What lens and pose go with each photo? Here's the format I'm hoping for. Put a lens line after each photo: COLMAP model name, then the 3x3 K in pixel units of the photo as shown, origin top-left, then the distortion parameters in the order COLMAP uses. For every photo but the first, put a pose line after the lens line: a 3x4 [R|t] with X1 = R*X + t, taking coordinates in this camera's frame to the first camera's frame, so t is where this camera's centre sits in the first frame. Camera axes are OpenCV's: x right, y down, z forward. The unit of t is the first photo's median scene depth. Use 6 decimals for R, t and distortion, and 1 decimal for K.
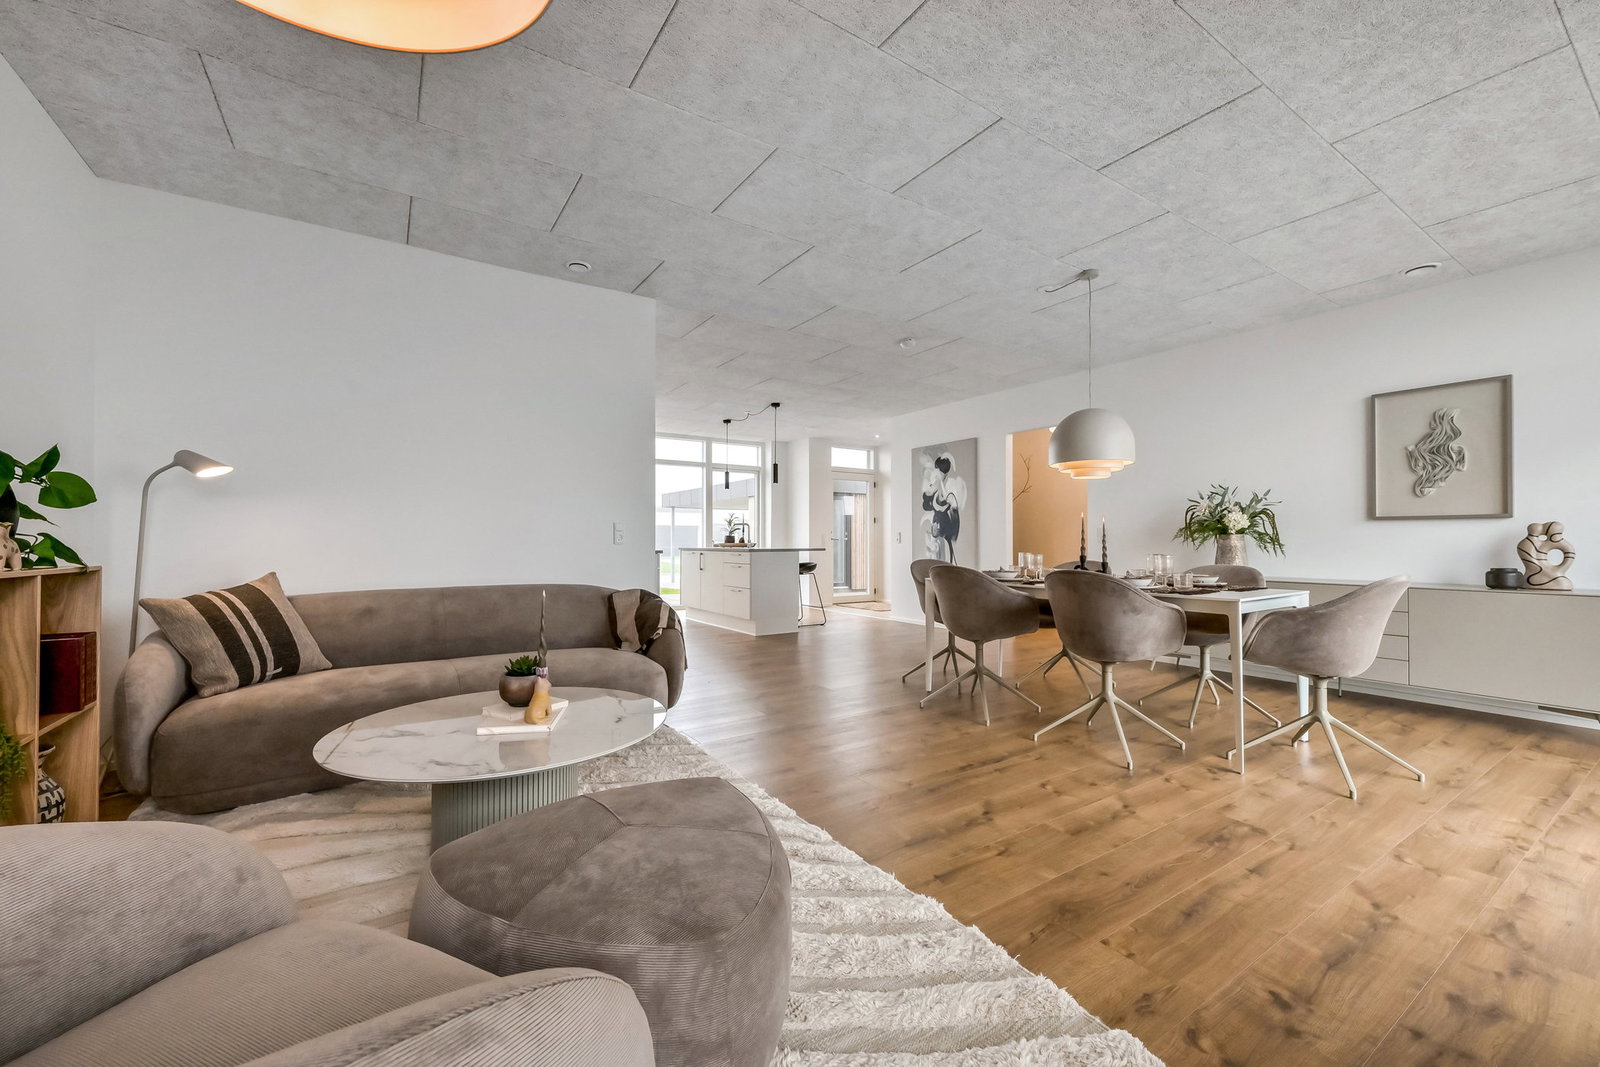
lens RADIAL K [[632.6, 0, 793.8], [0, 632.6, 536.4], [0, 0, 1]] dist [0.000141, 0.000136]
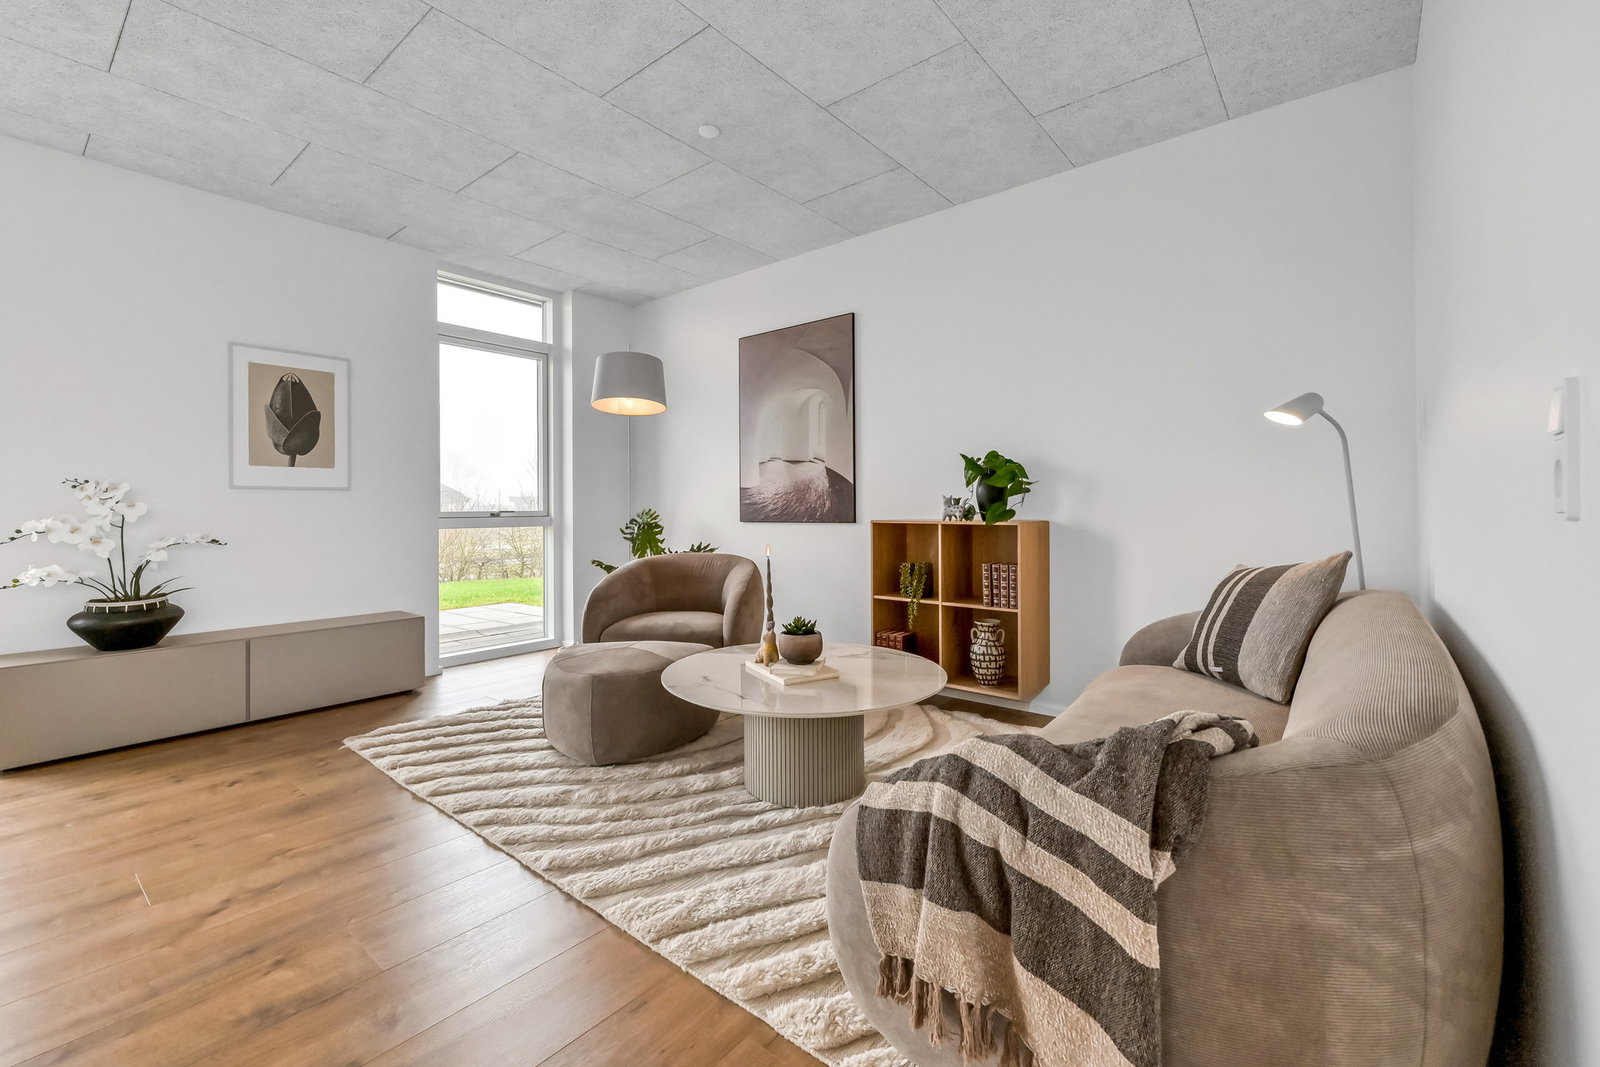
lens RADIAL K [[680.9, 0, 794.2], [0, 680.9, 504.5], [0, 0, 1]] dist [0.001435, 0.000370]
pose [[-0.954395, 0.004414, -0.298513, -0.039456], [0.008371, 0.999893, -0.011979, 0.008113], [0.298428, -0.013931, -0.954330, 1.054708]]
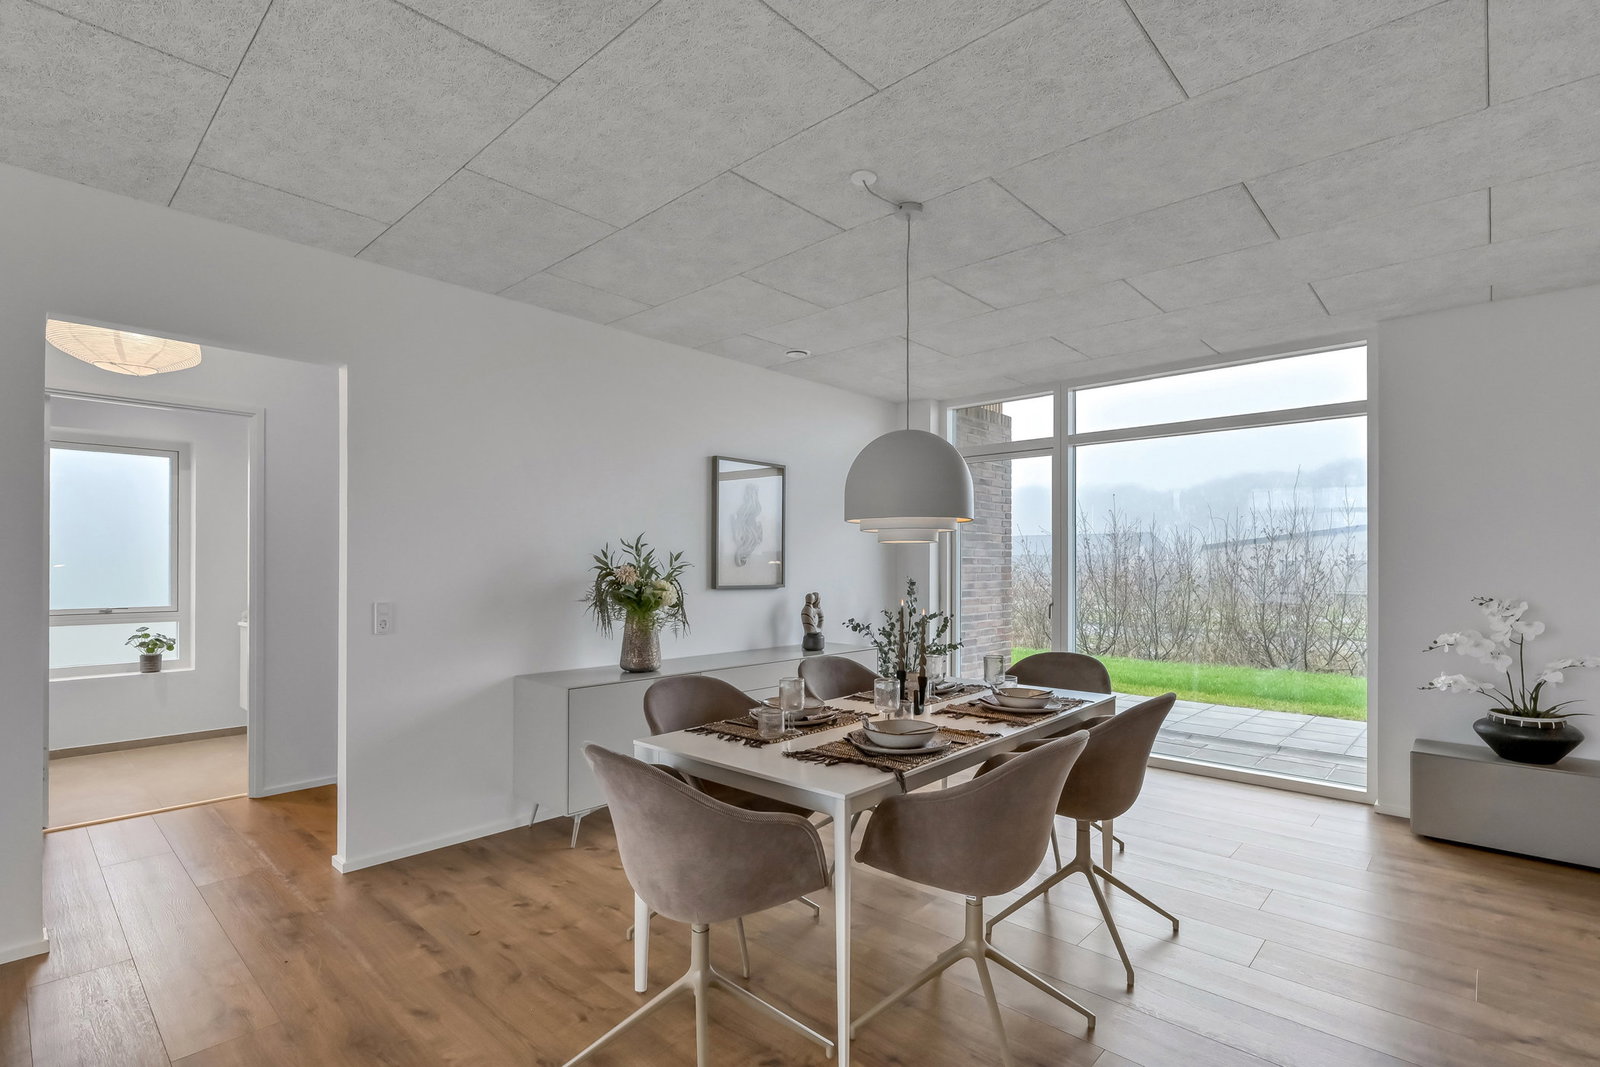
lens RADIAL K [[754.9, 0, 793.5], [0, 754.9, 560.2], [0, 0, 1]] dist [-0.001798, -0.000442]
pose [[-0.242781, 0.004302, 0.970072, -0.190878], [-0.010267, 0.999923, -0.007004, -0.060921], [-0.970027, -0.011660, -0.242718, 1.142295]]
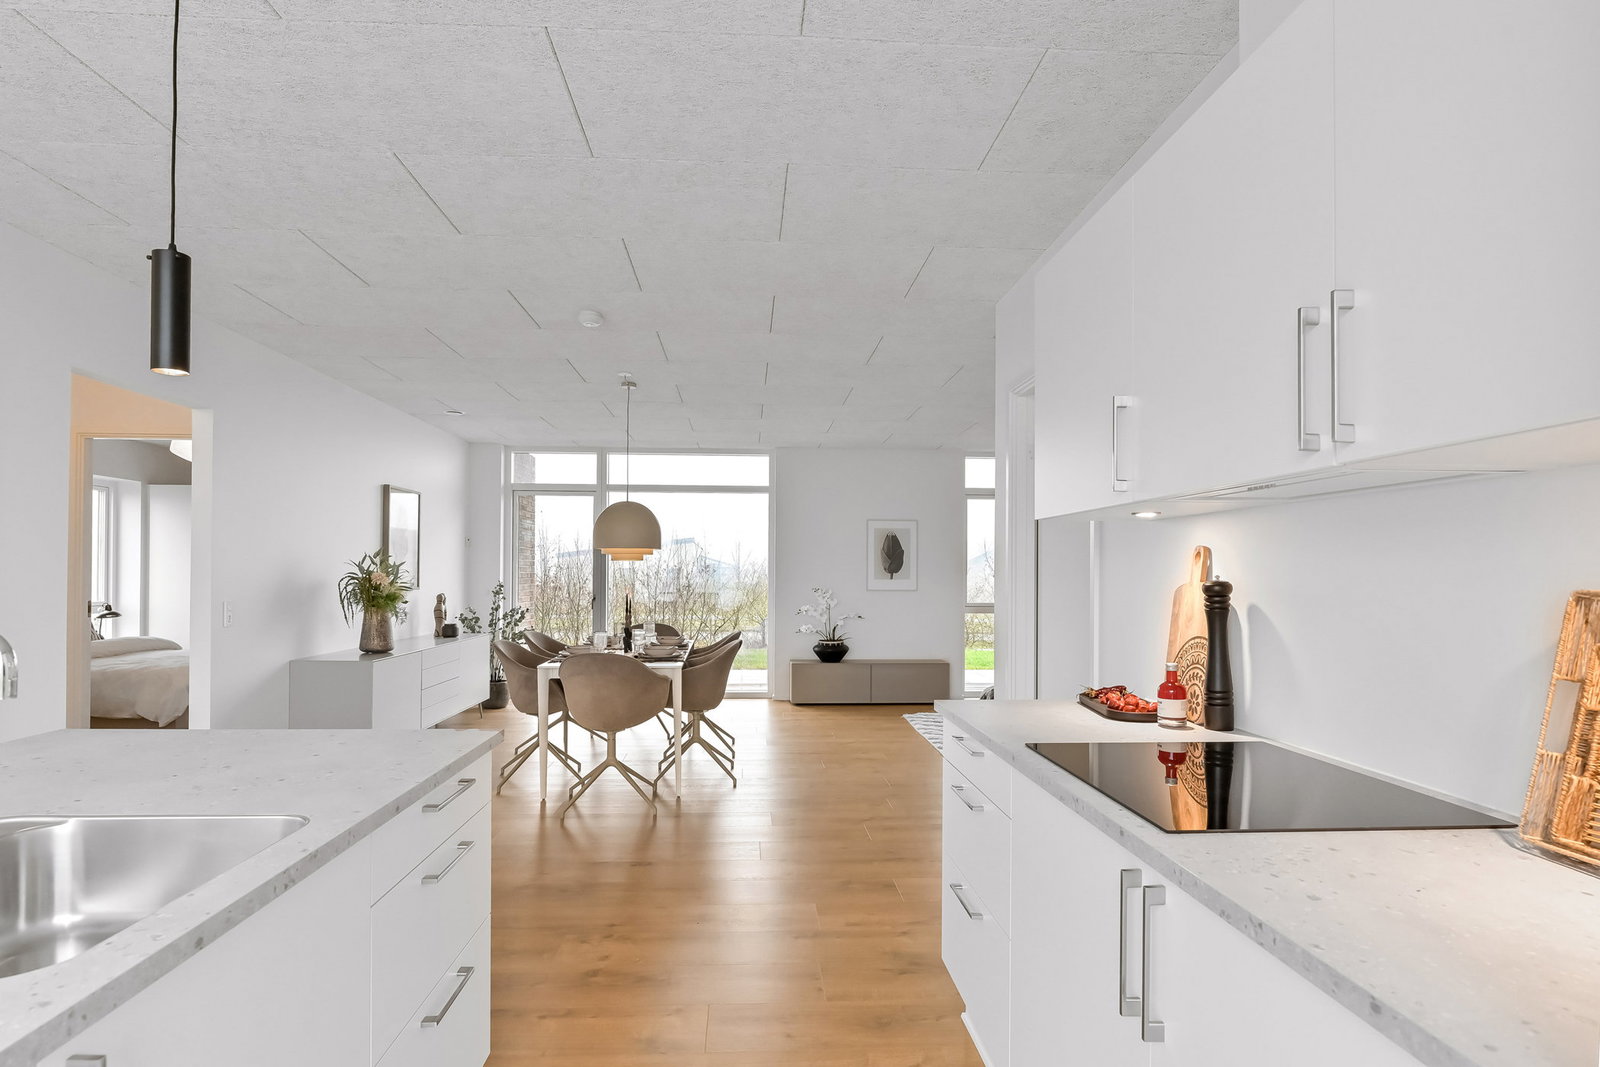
lens RADIAL K [[822.0, 0, 791.0], [0, 822.0, 567.1], [0, 0, 1]] dist [-0.005876, 0.000159]
pose [[-0.866997, -0.000636, 0.498312, -0.483601], [-0.009207, 0.999849, -0.014742, -0.053515], [-0.498227, -0.017369, -0.866872, 1.918688]]
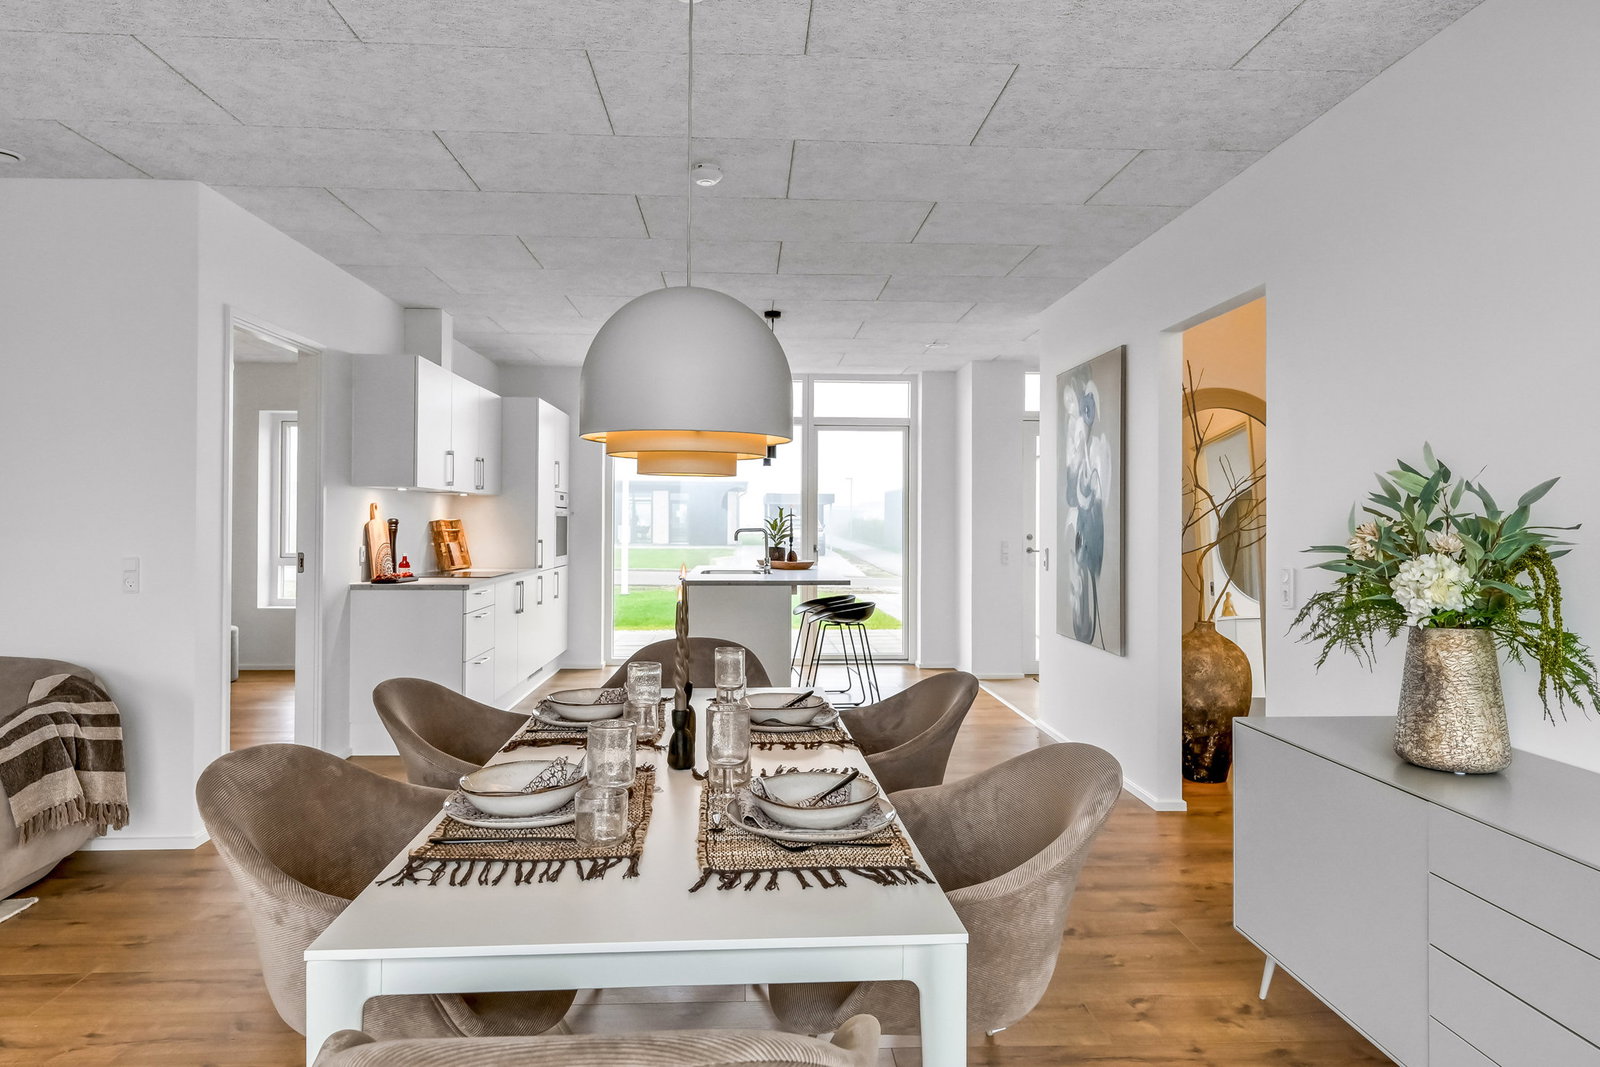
lens RADIAL K [[988.8, 0, 796.4], [0, 988.8, 511.7], [0, 0, 1]] dist [0.002212, 0.000449]
pose [[0.865165, -0.000198, -0.501488, 0.723968], [-0.000948, 0.999997, -0.002030, -0.062156], [0.501487, 0.002231, 0.865162, 0.473351]]
